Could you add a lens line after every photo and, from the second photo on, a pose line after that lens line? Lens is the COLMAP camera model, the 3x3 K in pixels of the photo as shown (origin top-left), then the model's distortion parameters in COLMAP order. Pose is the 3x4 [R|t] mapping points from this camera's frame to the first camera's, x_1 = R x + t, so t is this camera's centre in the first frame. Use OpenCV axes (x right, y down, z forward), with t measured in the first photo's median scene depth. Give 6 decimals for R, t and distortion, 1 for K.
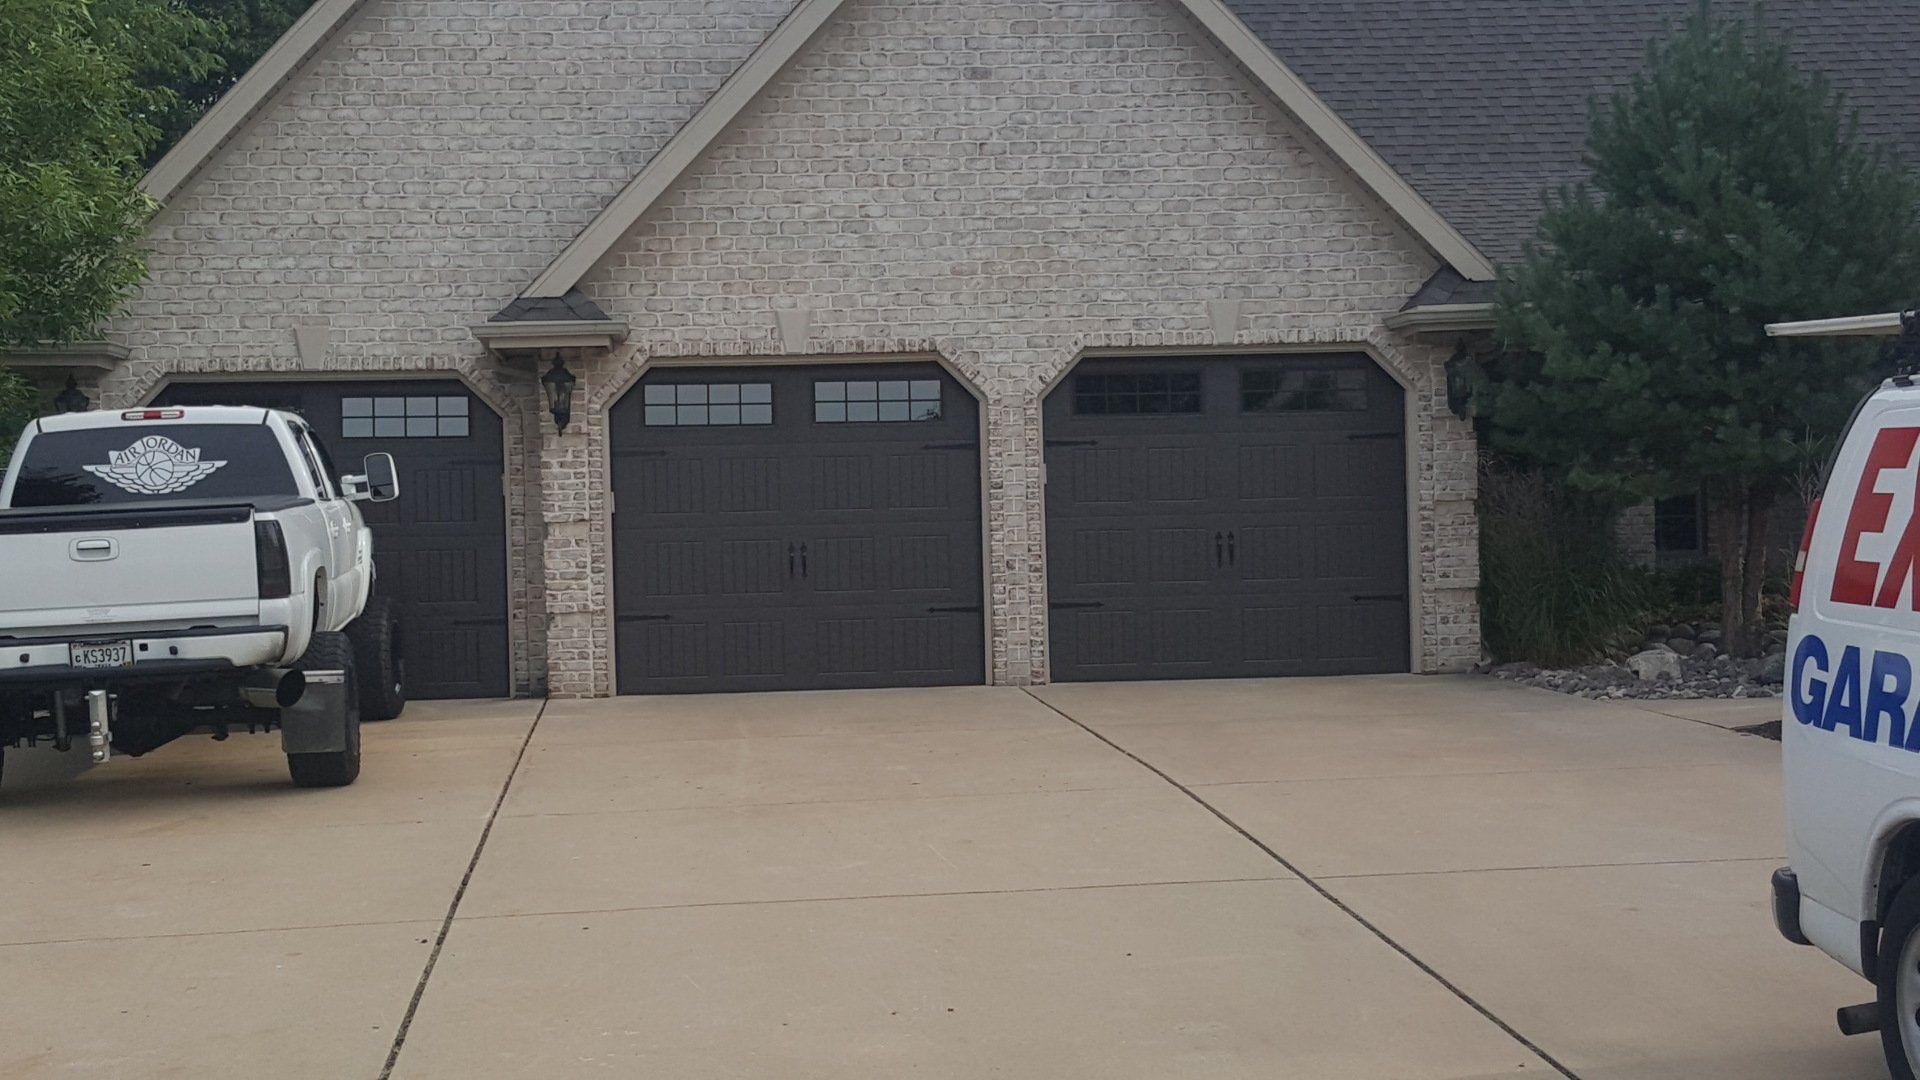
lens RADIAL K [[2314.8, 0, 960.0], [0, 2314.8, 540.0], [0, 0, 1]] dist [0.169339, -0.206393]
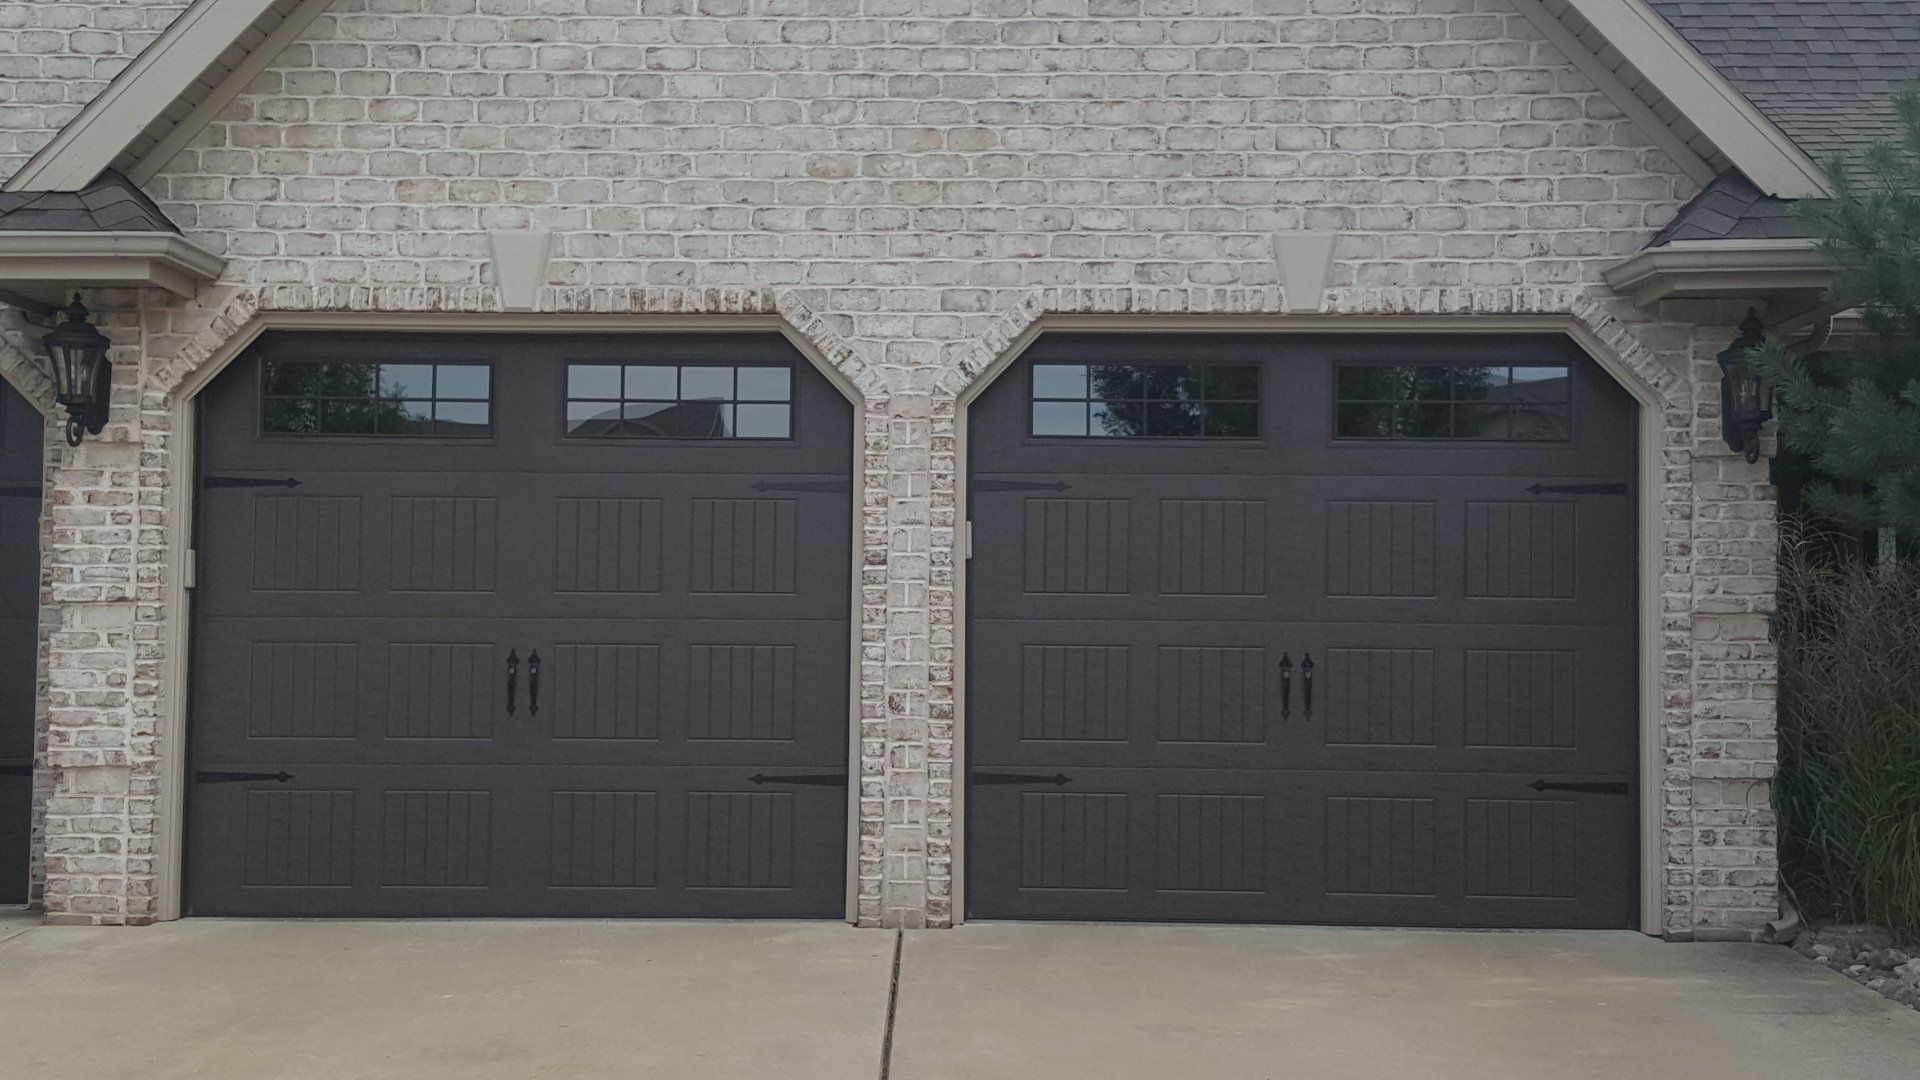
lens RADIAL K [[2314.8, 0, 960.0], [0, 2314.8, 540.0], [0, 0, 1]] dist [0.169339, -0.206393]
pose [[0.995917, 0.029363, -0.085361, 0.082232], [-0.031668, 0.999166, -0.025780, -0.014268], [0.084533, 0.028378, 0.996017, 0.451292]]
